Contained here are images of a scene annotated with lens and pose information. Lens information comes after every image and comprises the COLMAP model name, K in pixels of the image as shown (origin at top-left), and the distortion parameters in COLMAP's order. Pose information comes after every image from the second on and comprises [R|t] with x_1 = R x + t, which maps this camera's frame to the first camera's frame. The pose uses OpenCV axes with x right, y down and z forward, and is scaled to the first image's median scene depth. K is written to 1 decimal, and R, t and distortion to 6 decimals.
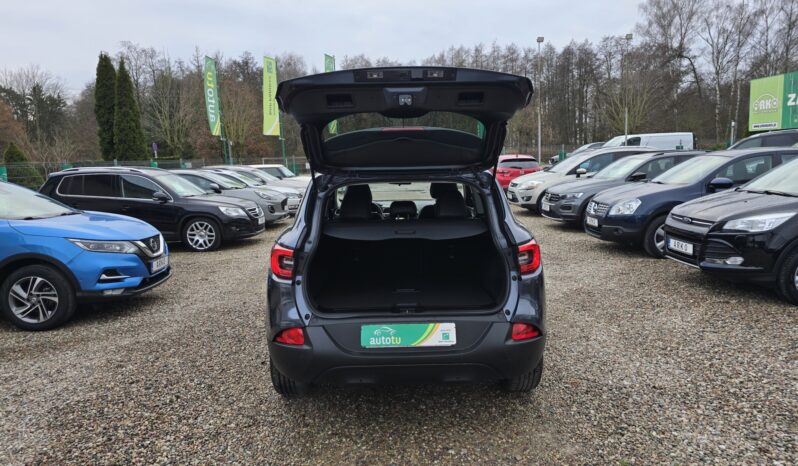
lens RADIAL K [[548.0, 0, 401.9], [0, 548.0, 236.4], [0, 0, 1]] dist [0.040421, -0.036058]
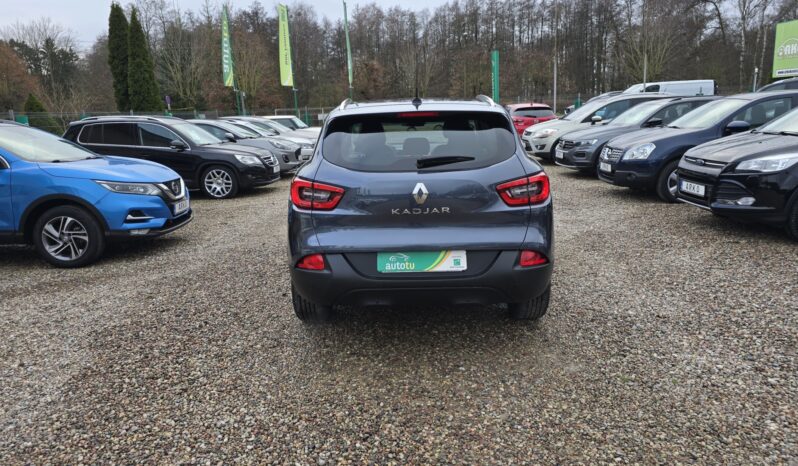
lens RADIAL K [[548.0, 0, 398.5], [0, 548.0, 230.3], [0, 0, 1]] dist [0.040421, -0.036058]
pose [[0.999572, -0.000339, -0.029253, -0.000536], [0.002437, 0.997421, 0.071738, 0.009519], [0.029154, -0.071778, 0.996994, -0.010853]]
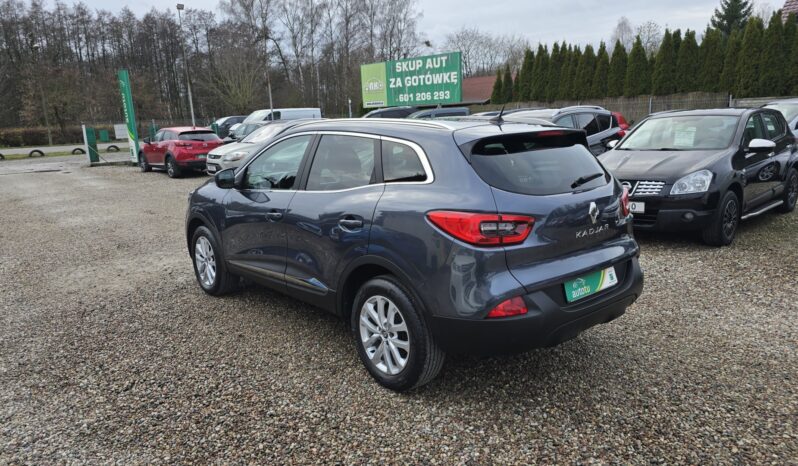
lens RADIAL K [[548.0, 0, 398.6], [0, 548.0, 239.9], [0, 0, 1]] dist [0.040421, -0.036058]
pose [[0.767704, -0.136096, 0.626185, -0.188092], [0.105557, 0.990696, 0.085906, 0.003750], [-0.632050, 0.000148, 0.774927, 0.026465]]
